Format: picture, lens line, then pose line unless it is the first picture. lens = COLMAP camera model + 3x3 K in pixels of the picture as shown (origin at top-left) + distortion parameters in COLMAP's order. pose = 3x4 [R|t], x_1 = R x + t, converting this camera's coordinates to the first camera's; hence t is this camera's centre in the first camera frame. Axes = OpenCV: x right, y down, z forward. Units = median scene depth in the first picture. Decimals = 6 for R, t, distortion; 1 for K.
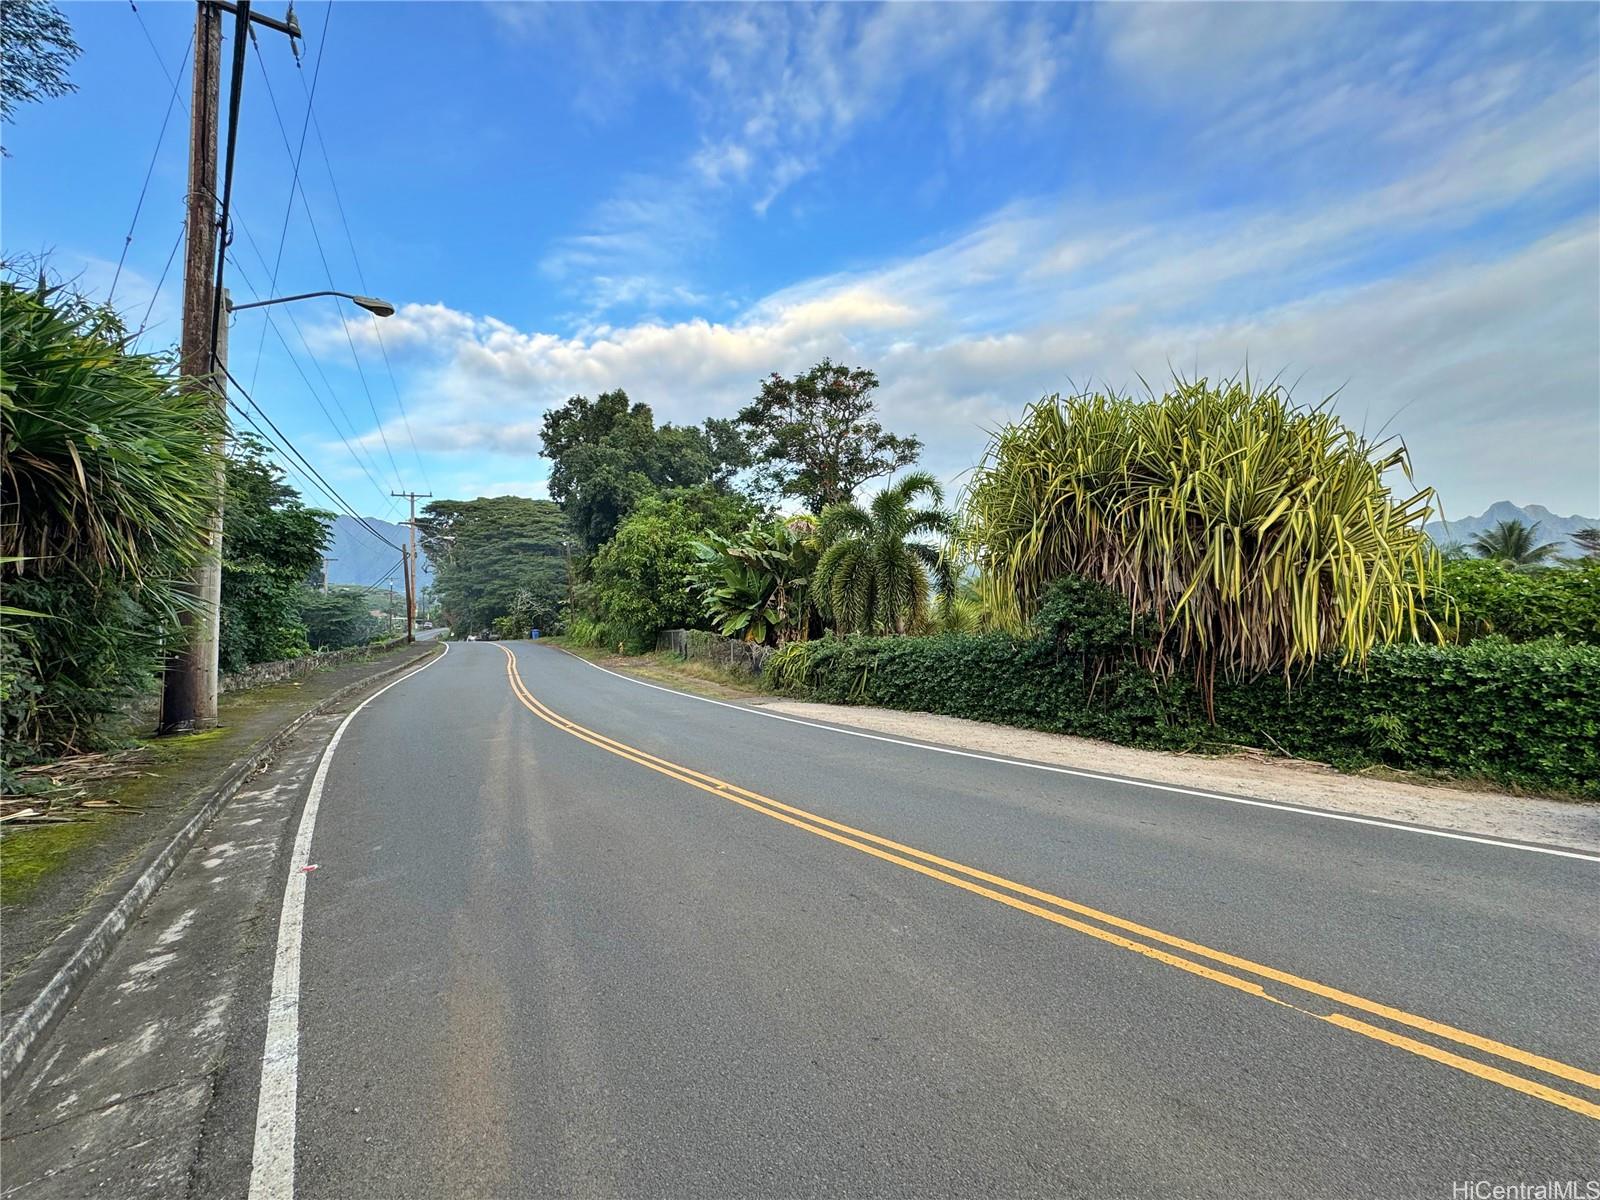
lens RADIAL K [[642.9, 0, 795.2], [0, 642.9, 606.1], [0, 0, 1]] dist [-0.000824, -0.000005]
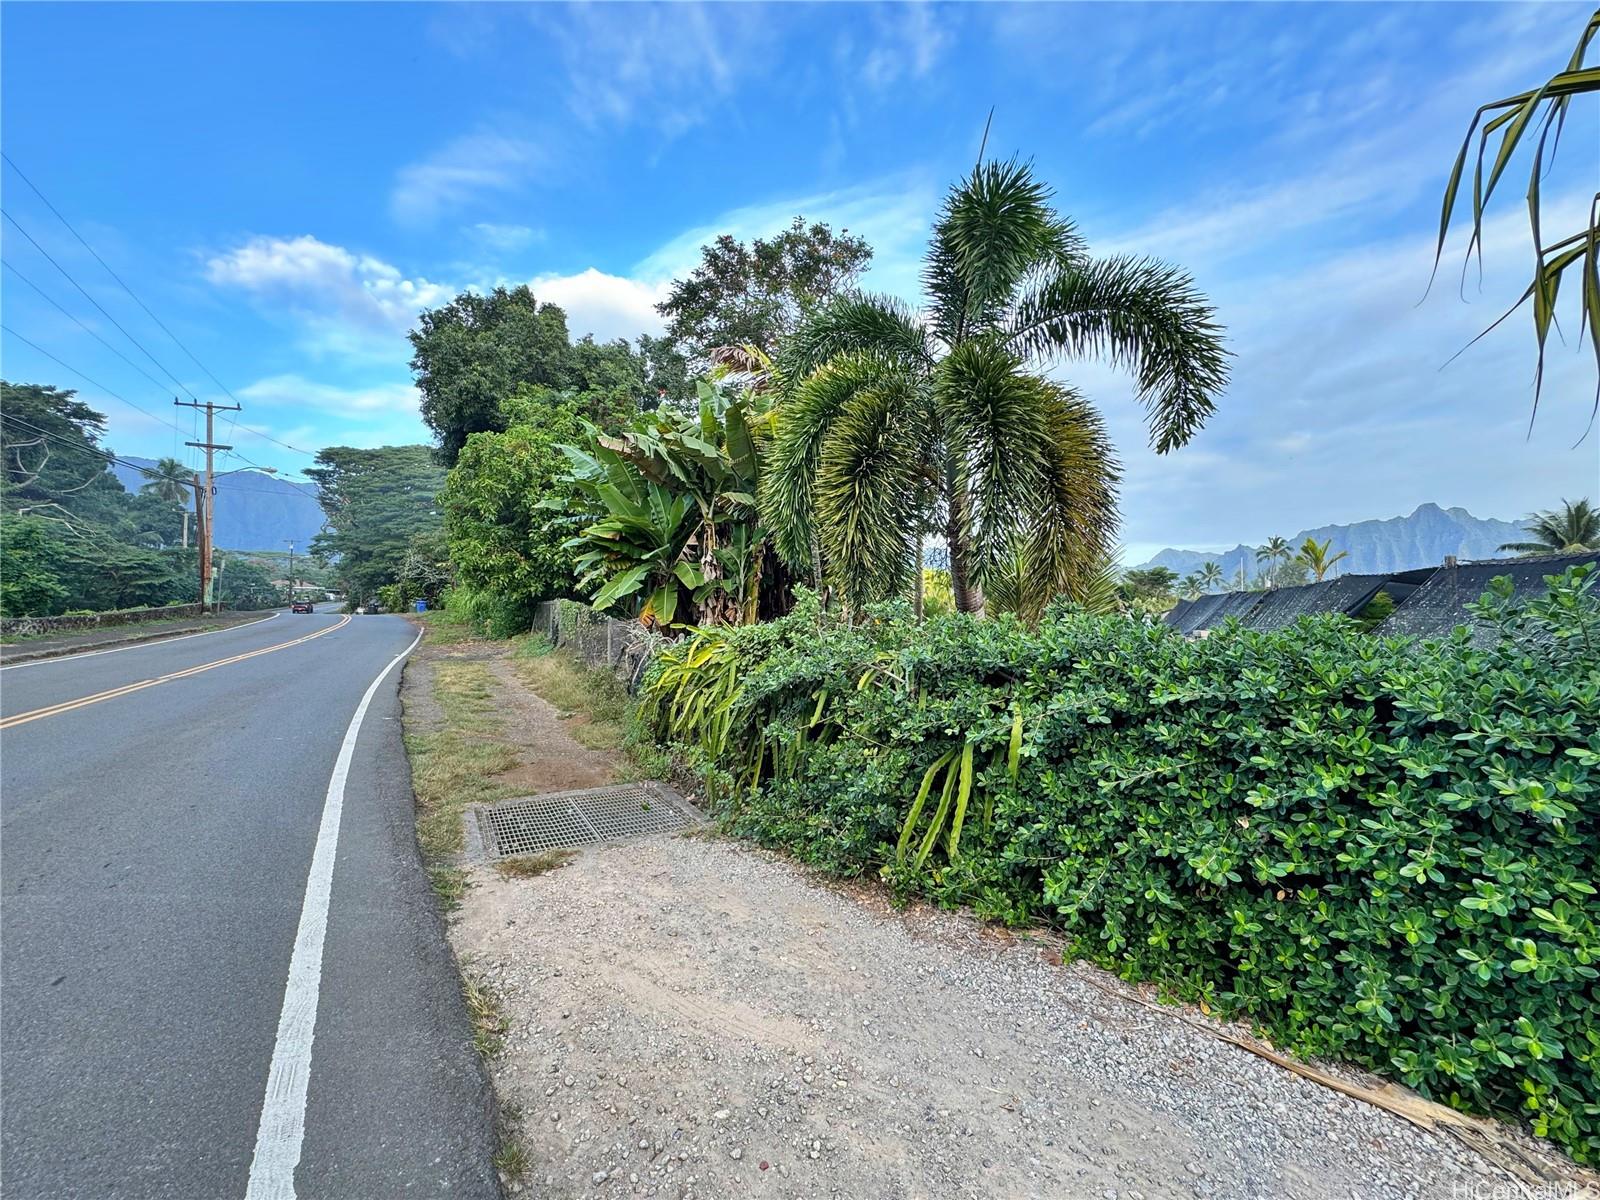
lens RADIAL K [[642.9, 0, 797.3], [0, 642.9, 600.0], [0, 0, 1]] dist [-0.000824, -0.000005]
pose [[0.997689, 0.022101, 0.064247, 0.014219], [-0.023366, 0.999546, 0.019008, 0.018649], [-0.063797, -0.020465, 0.997753, 0.355315]]
